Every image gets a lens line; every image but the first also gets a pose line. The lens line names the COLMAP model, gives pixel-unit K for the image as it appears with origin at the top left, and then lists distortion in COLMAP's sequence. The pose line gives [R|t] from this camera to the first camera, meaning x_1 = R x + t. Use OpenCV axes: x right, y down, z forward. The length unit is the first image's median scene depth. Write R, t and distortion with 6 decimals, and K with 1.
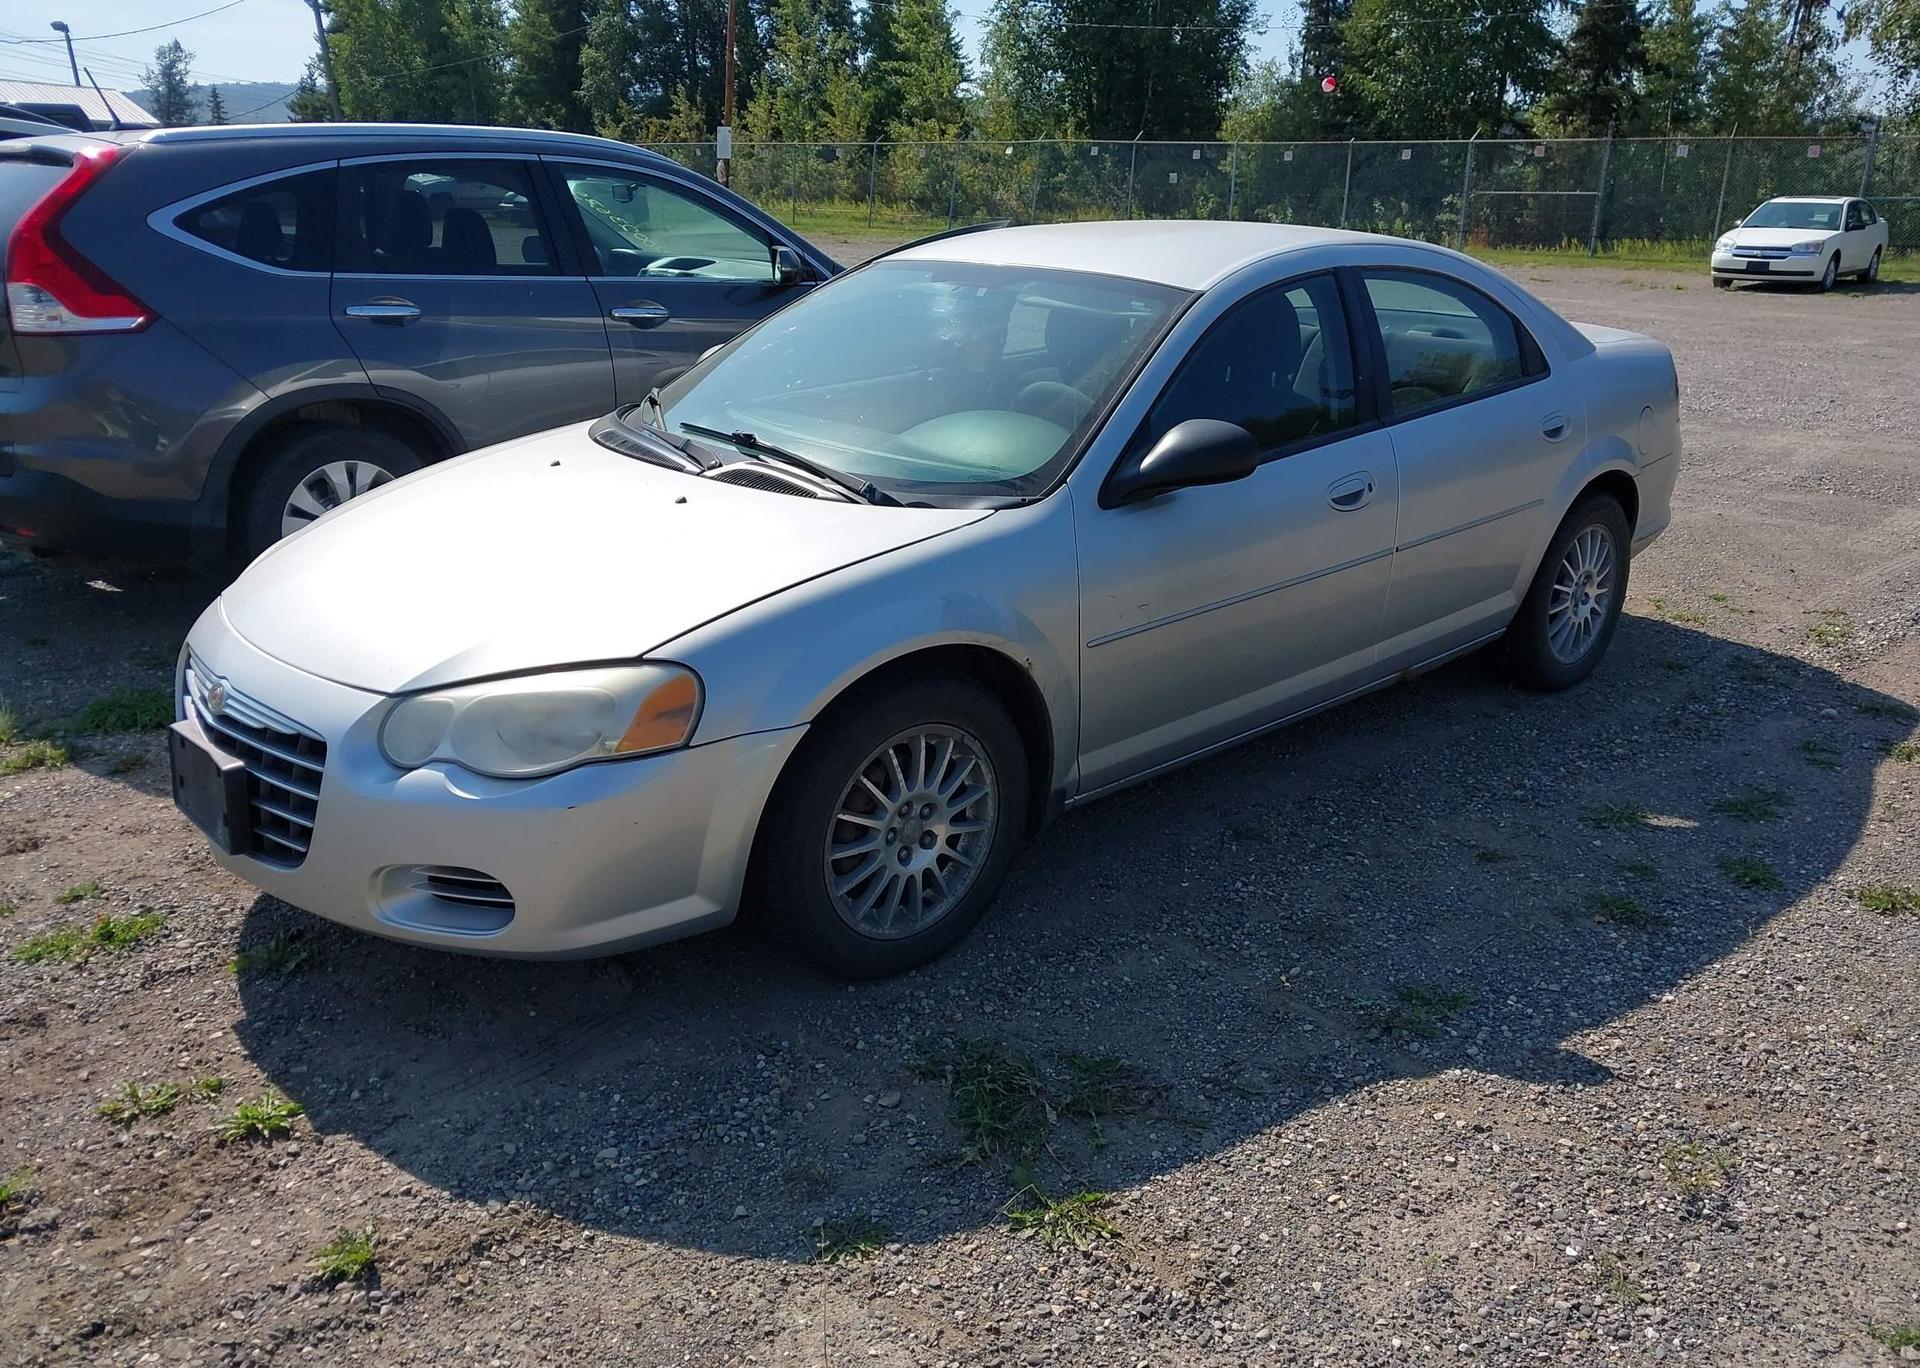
lens RADIAL K [[1550.4, 0, 1007.9], [0, 1550.4, 690.1], [0, 0, 1]] dist [0.000096, 0.011796]
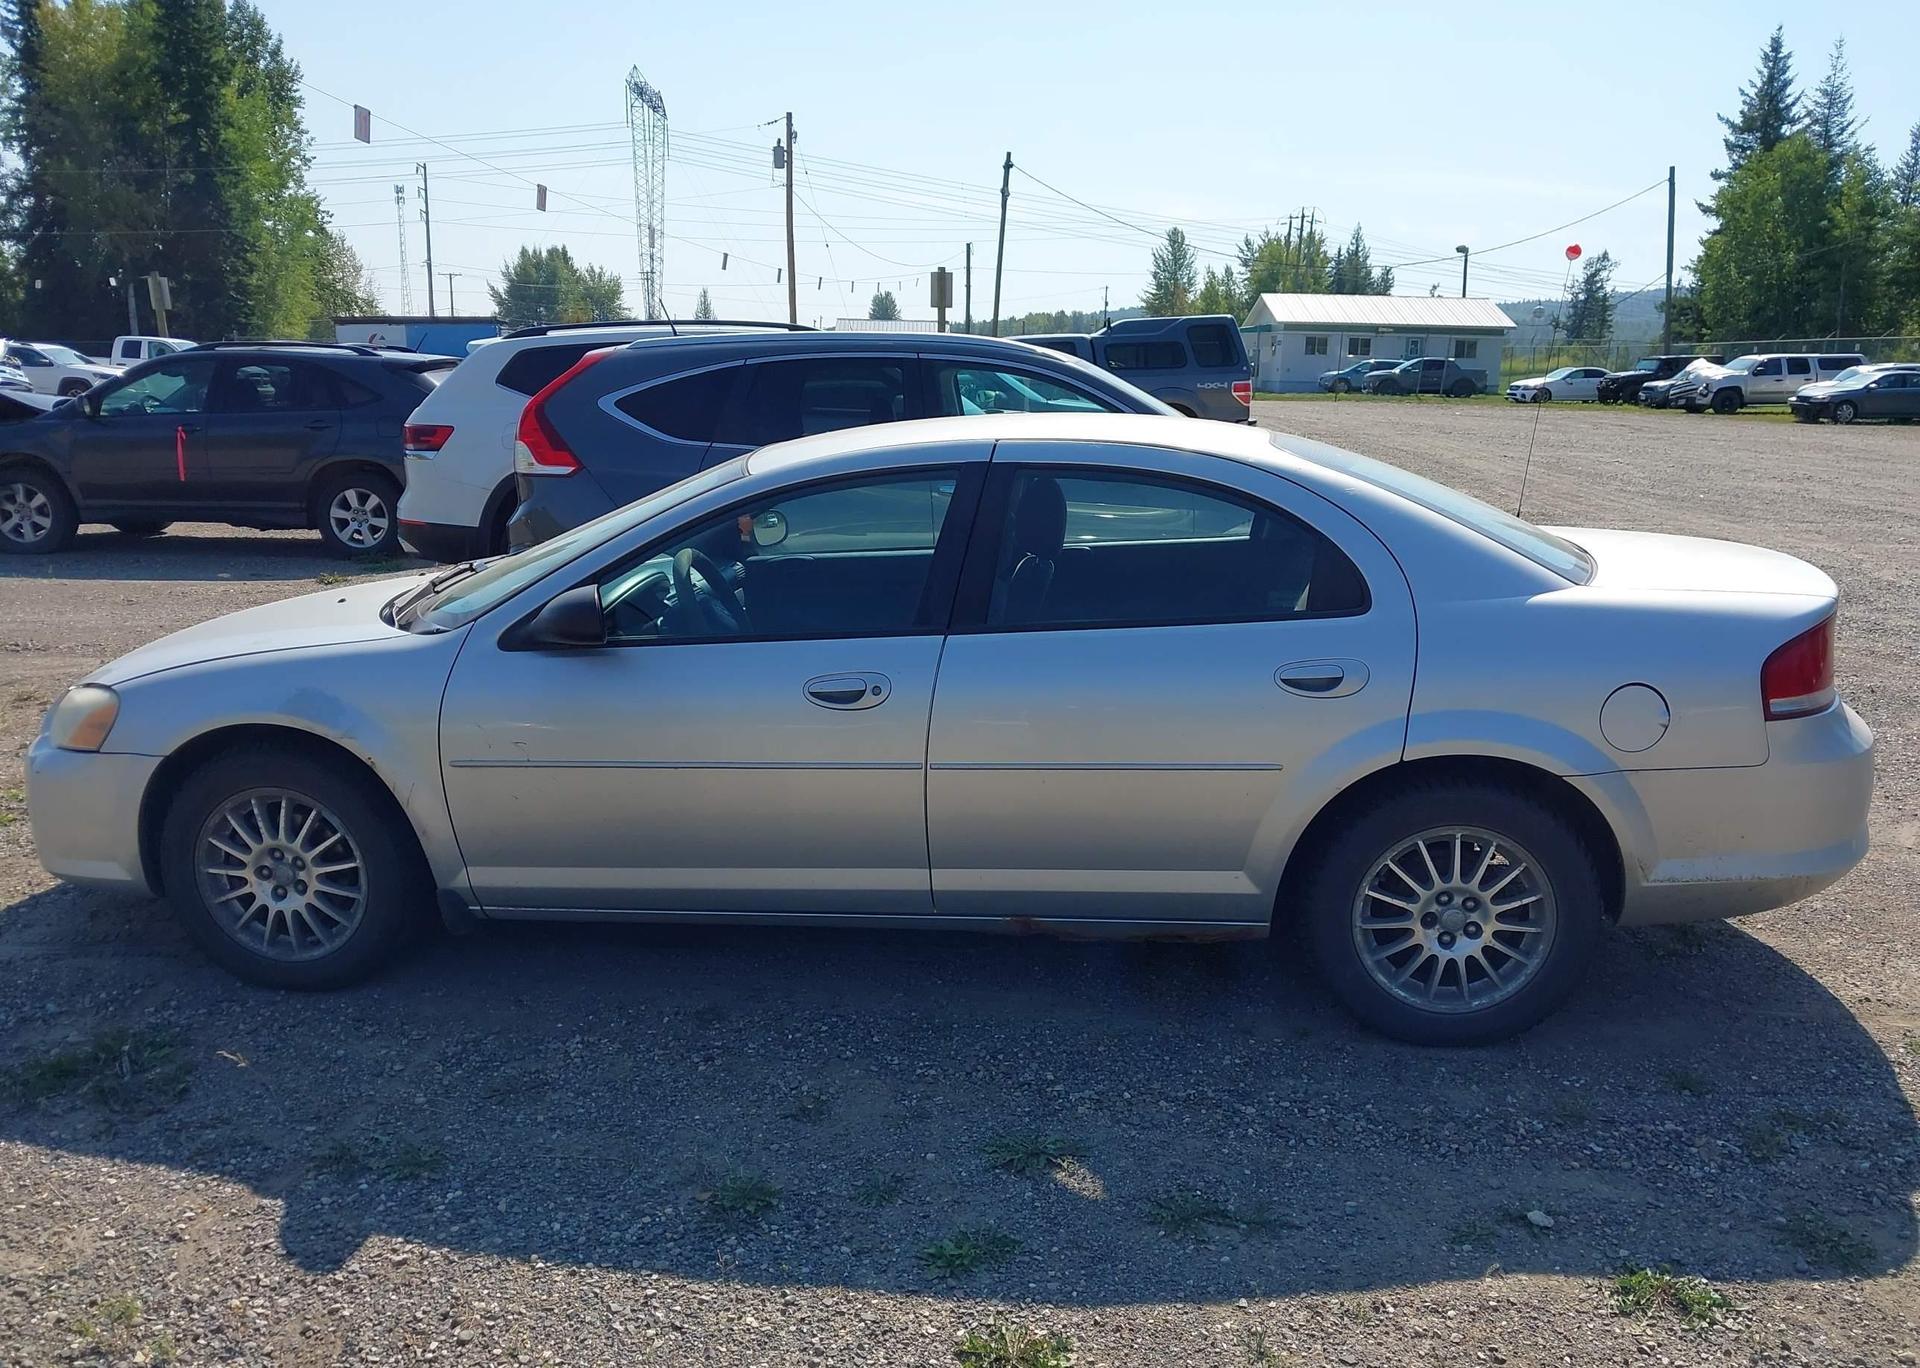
lens RADIAL K [[1582.9, 0, 960.0], [0, 1582.9, 684.0], [0, 0, 1]] dist [0.008497, -0.009958]
pose [[0.643132, 0.142576, -0.752365, 0.814088], [-0.236172, 0.971549, -0.017771, -0.108766], [0.728425, 0.189117, 0.658507, 0.351651]]
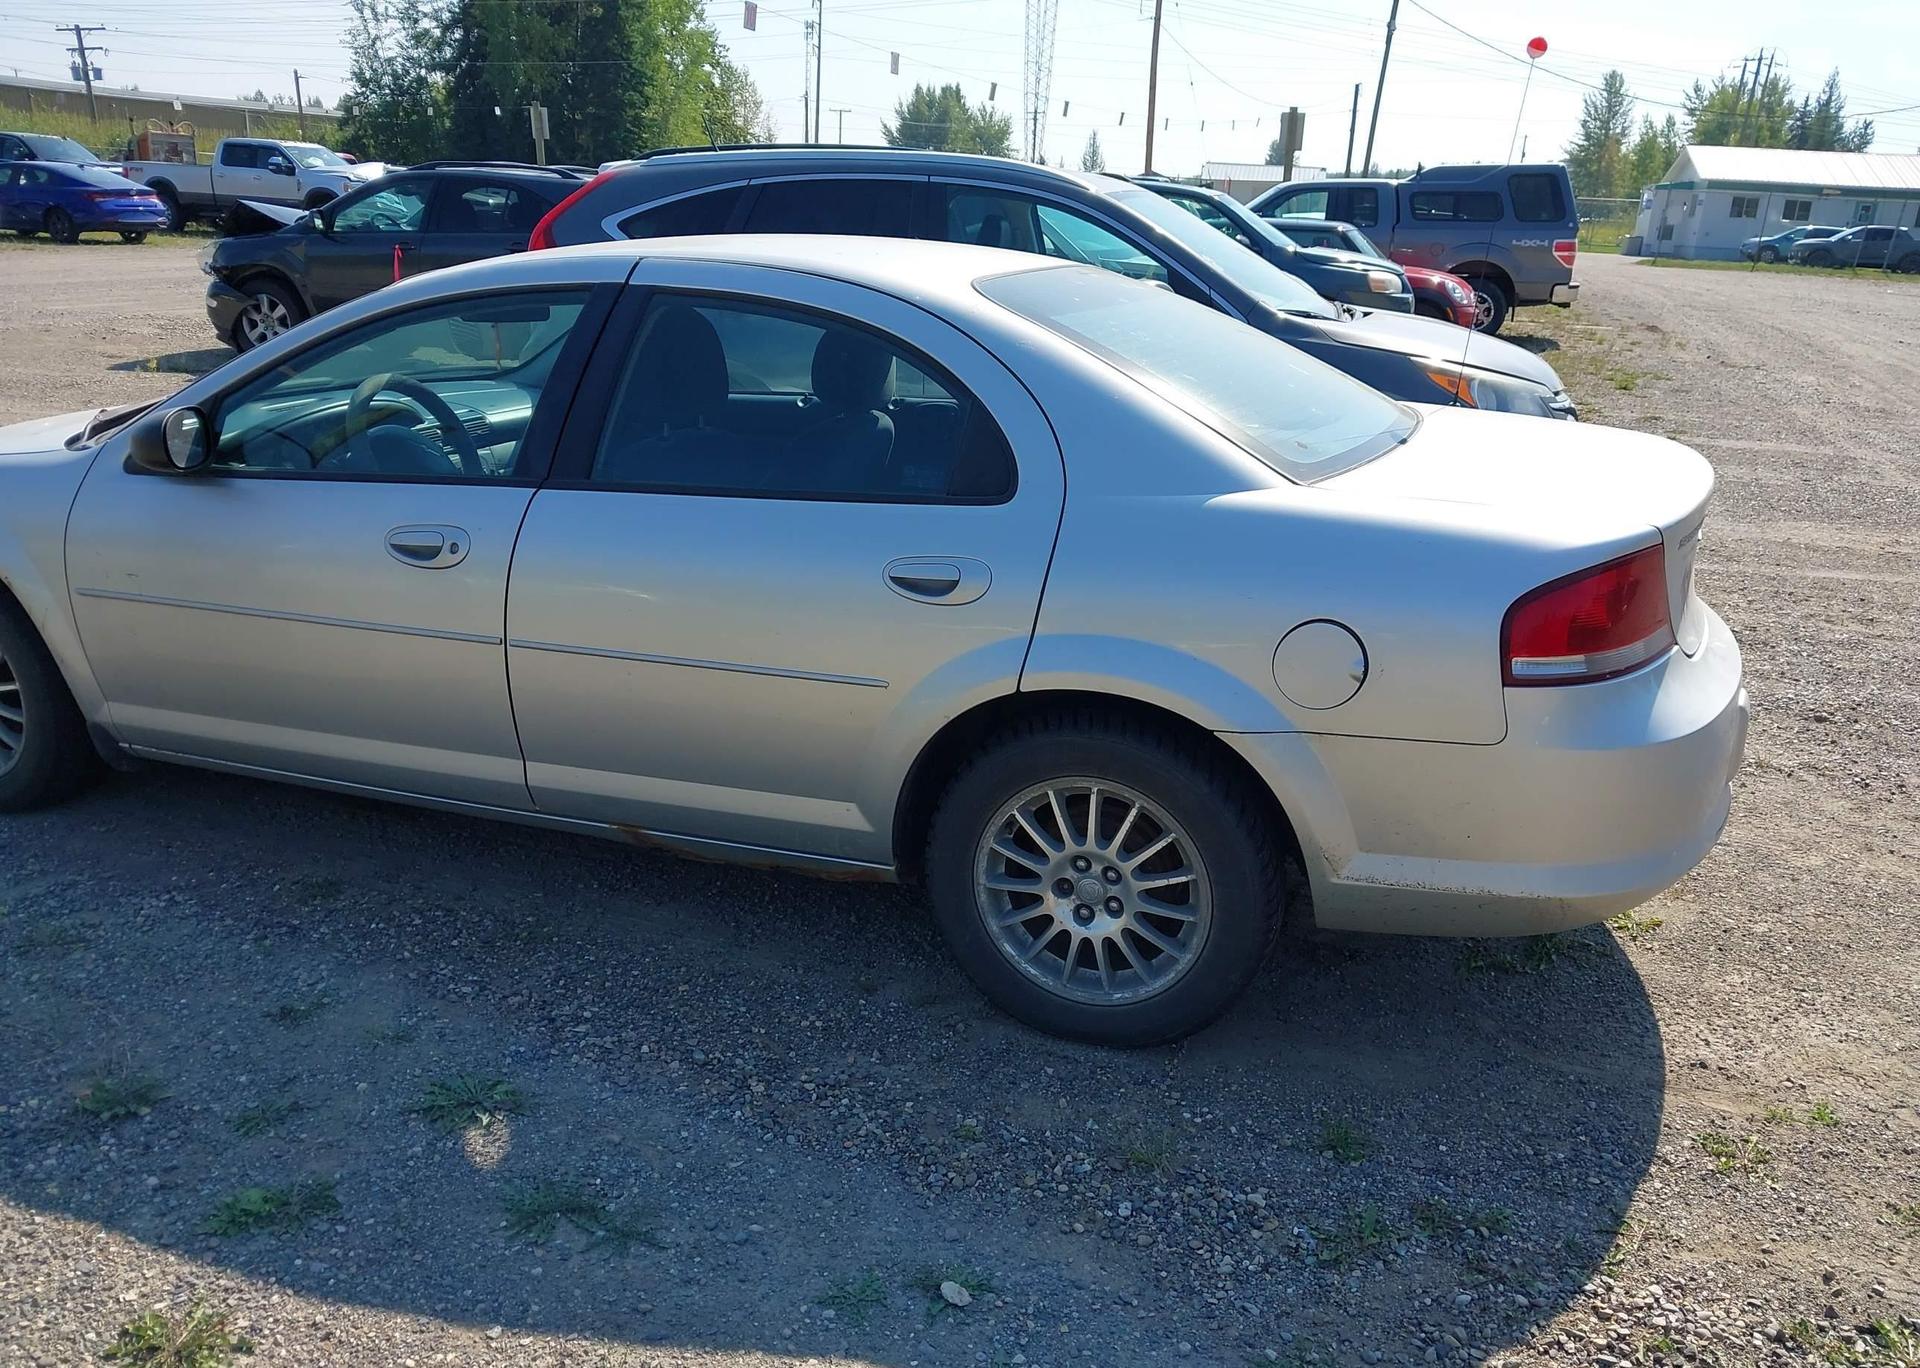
lens RADIAL K [[1582.9, 0, 960.0], [0, 1582.9, 684.0], [0, 0, 1]] dist [0.008497, -0.009958]
pose [[0.434498, 0.263209, -0.861355, 0.894591], [-0.308163, 0.942072, 0.132426, -0.212153], [0.846314, 0.207899, 0.490440, 0.701310]]
